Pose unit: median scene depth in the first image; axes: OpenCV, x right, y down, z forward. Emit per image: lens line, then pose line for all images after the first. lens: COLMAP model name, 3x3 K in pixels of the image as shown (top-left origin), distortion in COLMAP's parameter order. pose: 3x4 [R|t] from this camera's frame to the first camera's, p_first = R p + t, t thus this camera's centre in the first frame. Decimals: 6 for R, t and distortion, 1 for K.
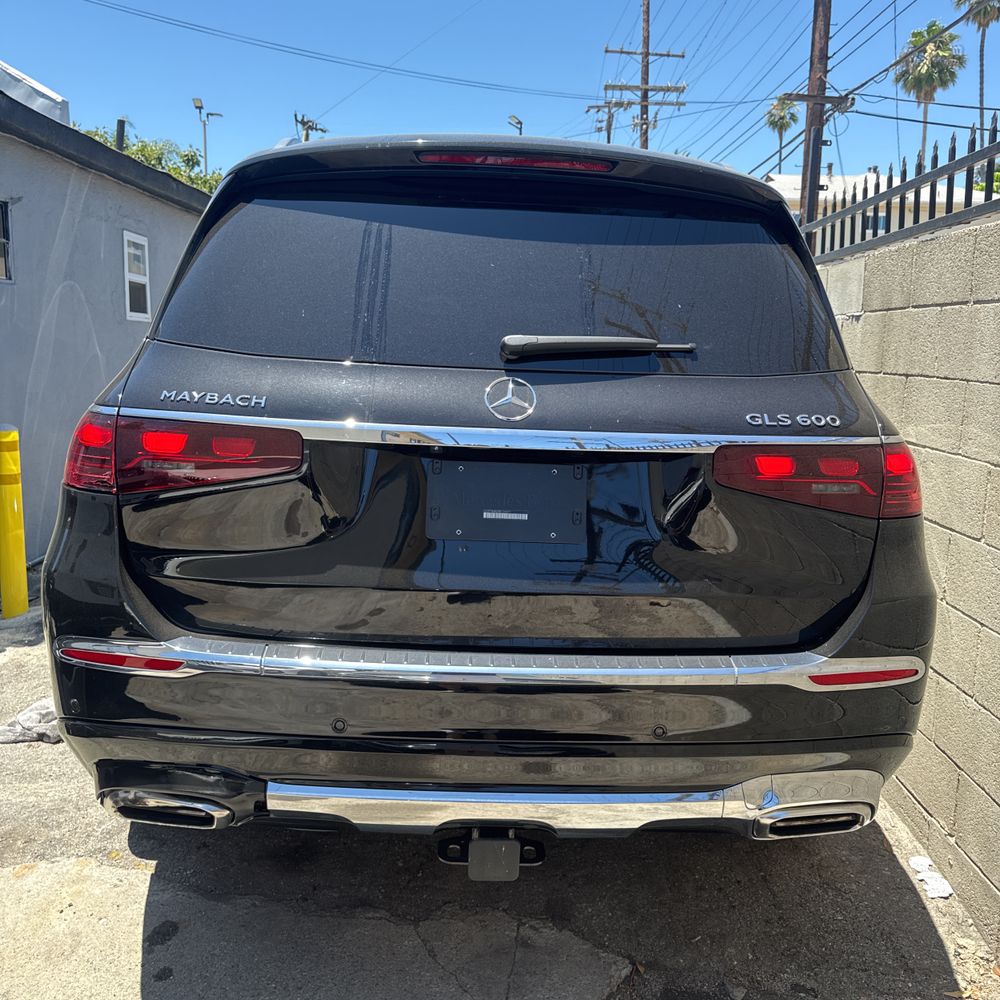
lens RADIAL K [[967.3, 0, 502.8], [0, 967.3, 503.6], [0, 0, 1]] dist [0.009140, -0.016482]
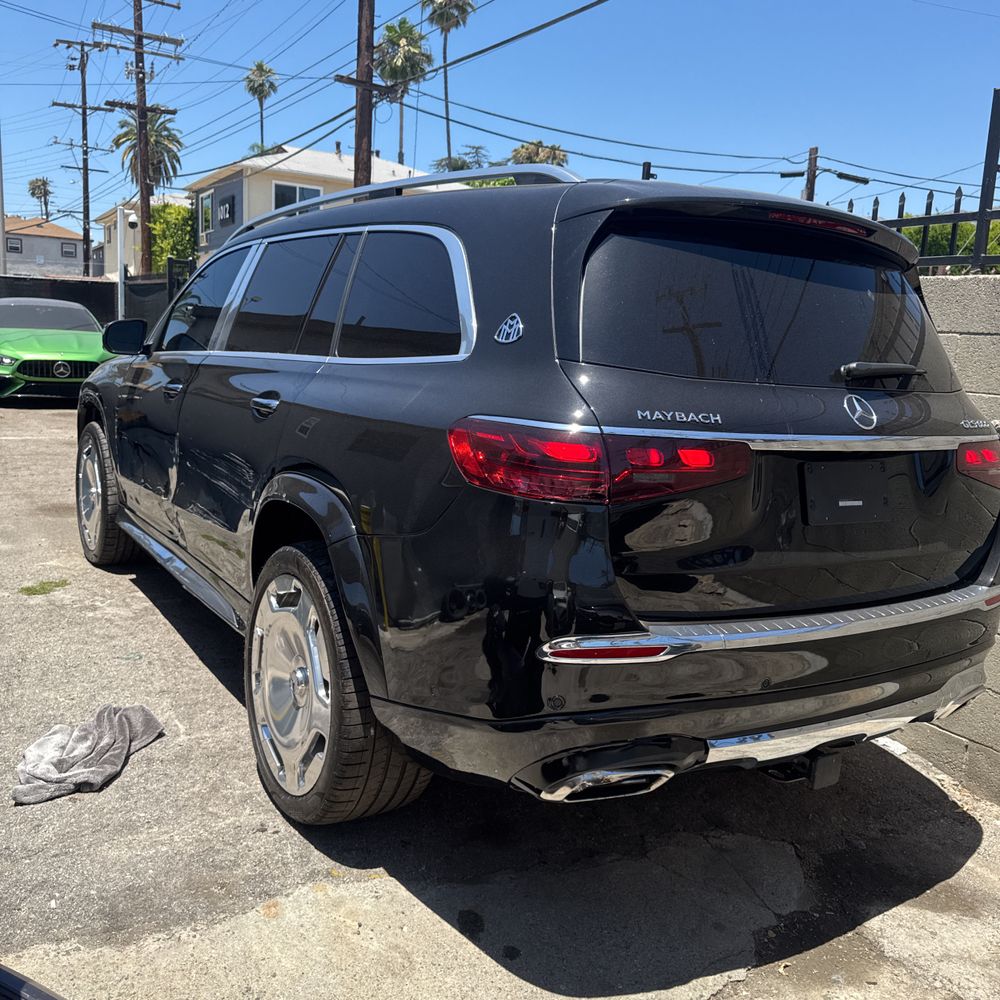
lens RADIAL K [[967.3, 0, 502.8], [0, 967.3, 503.6], [0, 0, 1]] dist [0.009140, -0.016482]
pose [[0.860878, -0.060271, 0.505229, -0.856056], [0.043016, 0.998026, 0.045763, -0.054272], [-0.506989, -0.017664, 0.861771, 0.095658]]
